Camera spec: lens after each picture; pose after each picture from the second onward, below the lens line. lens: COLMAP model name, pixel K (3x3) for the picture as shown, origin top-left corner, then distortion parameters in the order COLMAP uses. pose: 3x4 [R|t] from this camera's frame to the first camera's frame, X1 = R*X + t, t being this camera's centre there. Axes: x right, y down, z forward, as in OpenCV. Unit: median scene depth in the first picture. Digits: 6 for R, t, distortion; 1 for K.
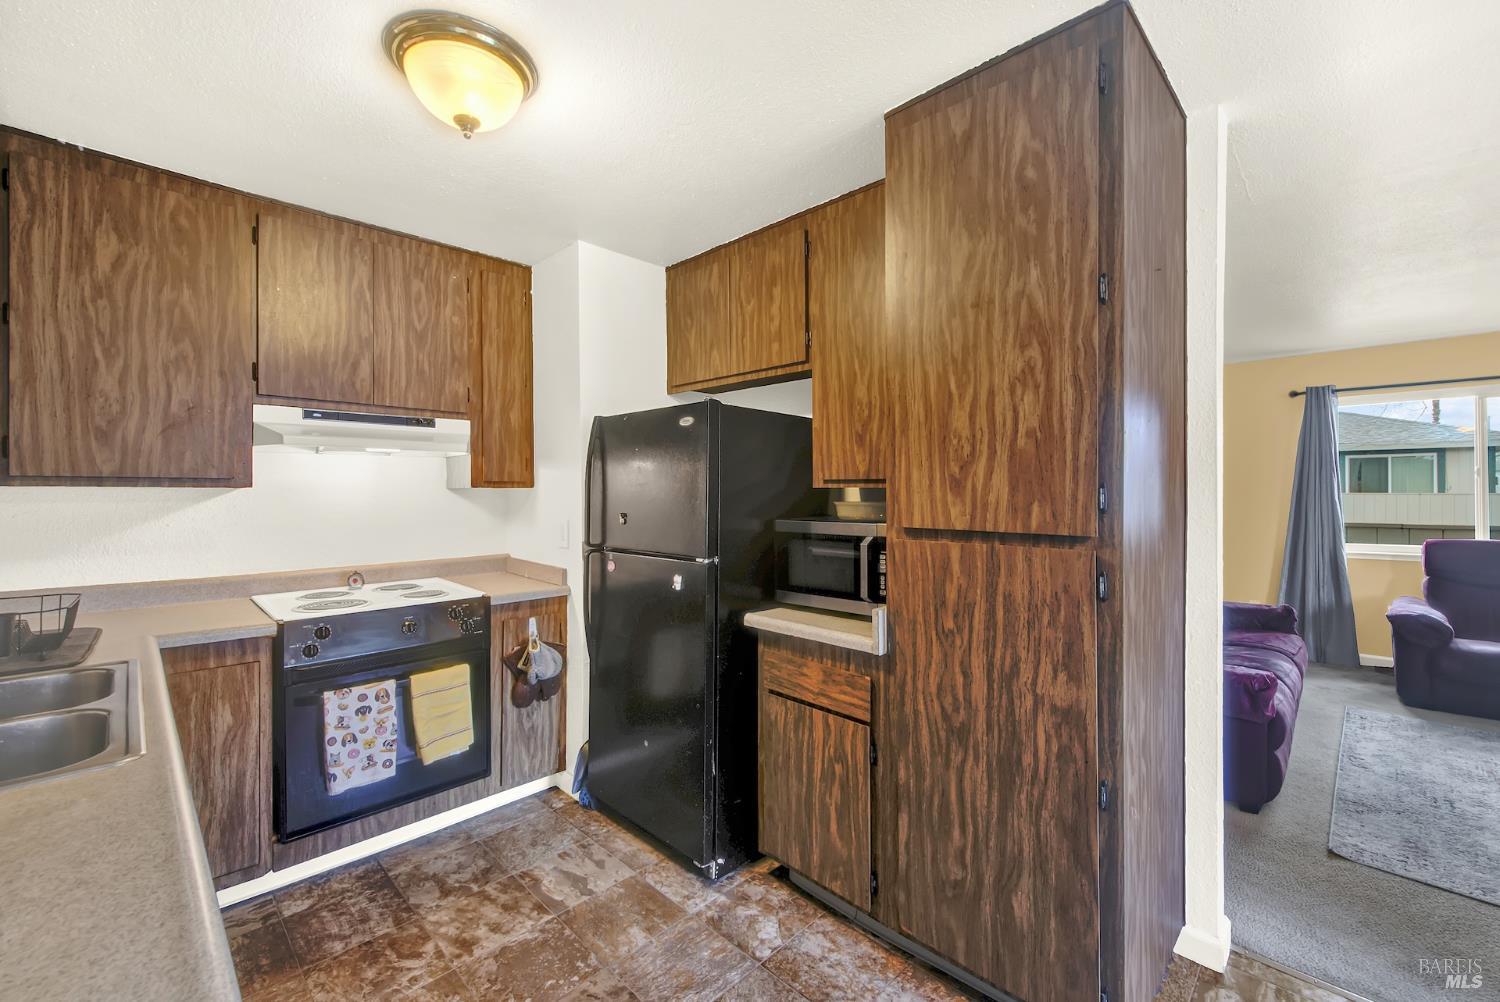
lens RADIAL K [[602.4, 0, 751.2], [0, 602.4, 505.5], [0, 0, 1]] dist [-0.003864, -0.001489]
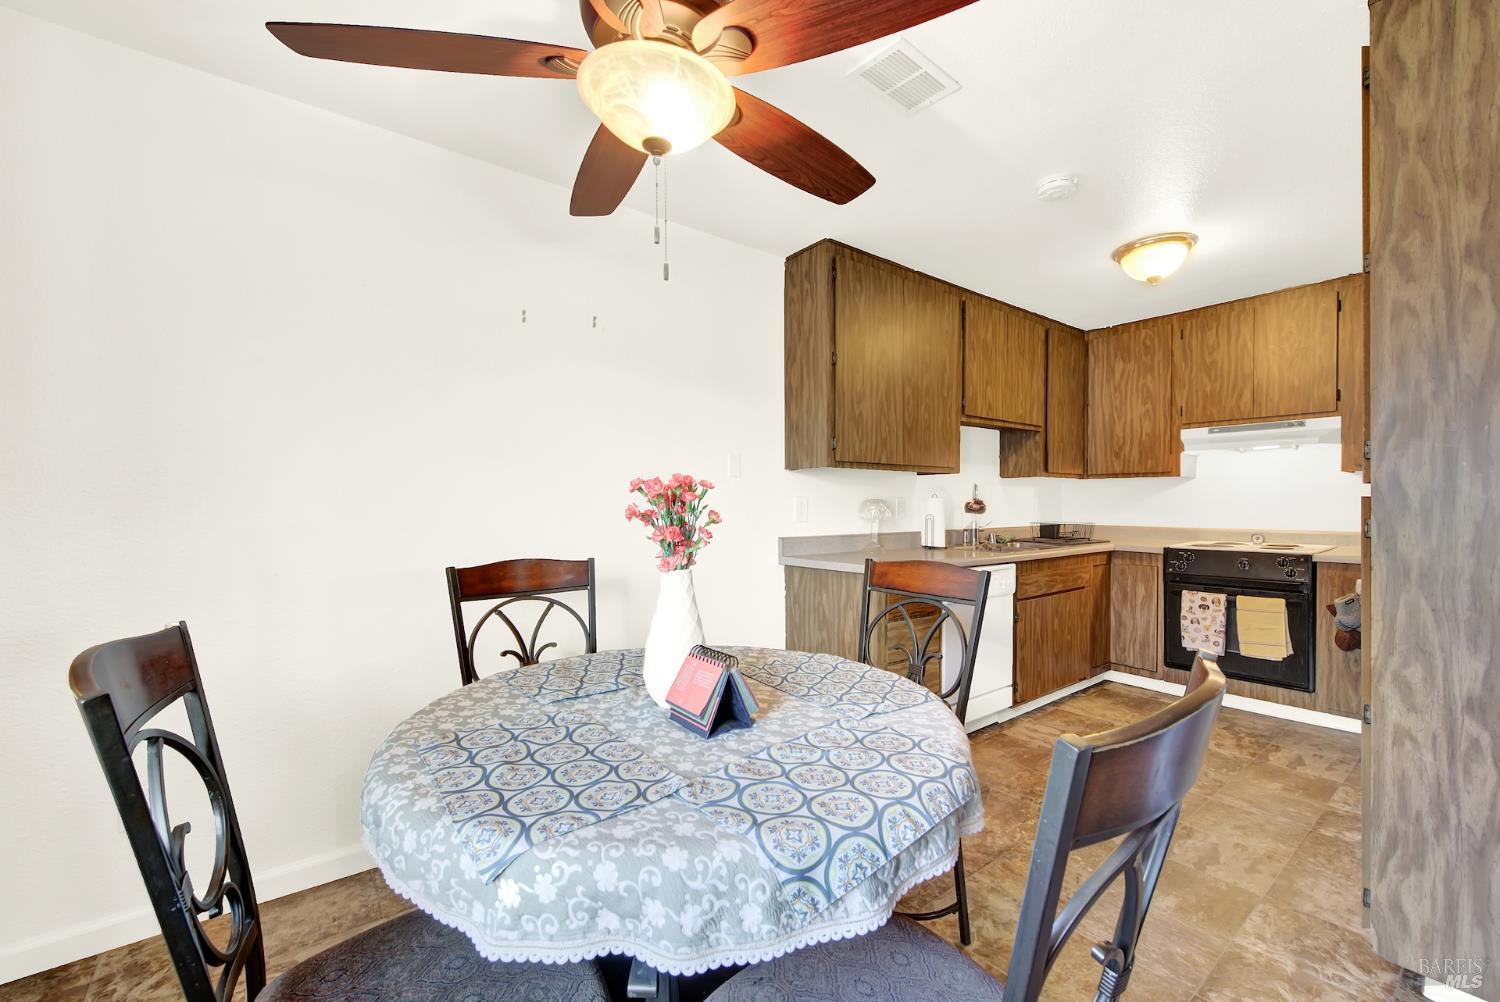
lens RADIAL K [[602.4, 0, 751.2], [0, 602.4, 505.5], [0, 0, 1]] dist [-0.003864, -0.001489]
pose [[-0.130932, 0.012188, -0.991316, 1.123227], [-0.018557, 0.999719, 0.014742, 0.055055], [0.991218, 0.020326, -0.130669, -0.035330]]
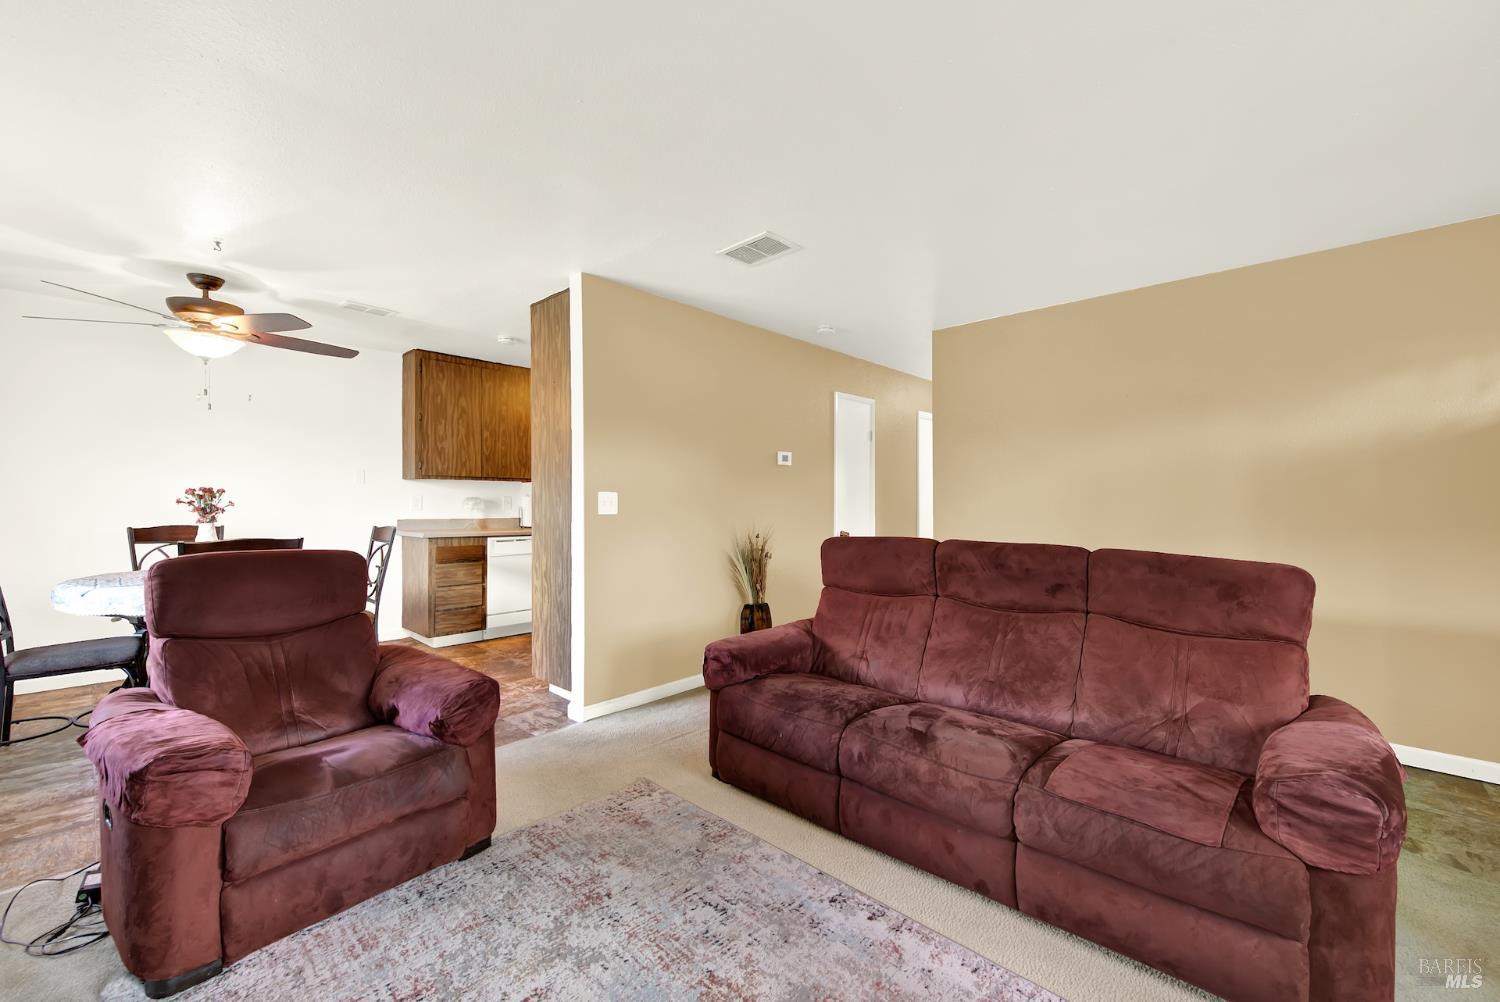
lens RADIAL K [[603.0, 0, 767.0], [0, 603.0, 503.3], [0, 0, 1]] dist [-0.001174, -0.000433]
pose [[0.050965, 0.010239, -0.998648, 2.167046], [-0.024082, 0.999669, 0.009020, 0.028684], [0.998410, 0.023589, 0.051195, 1.173199]]
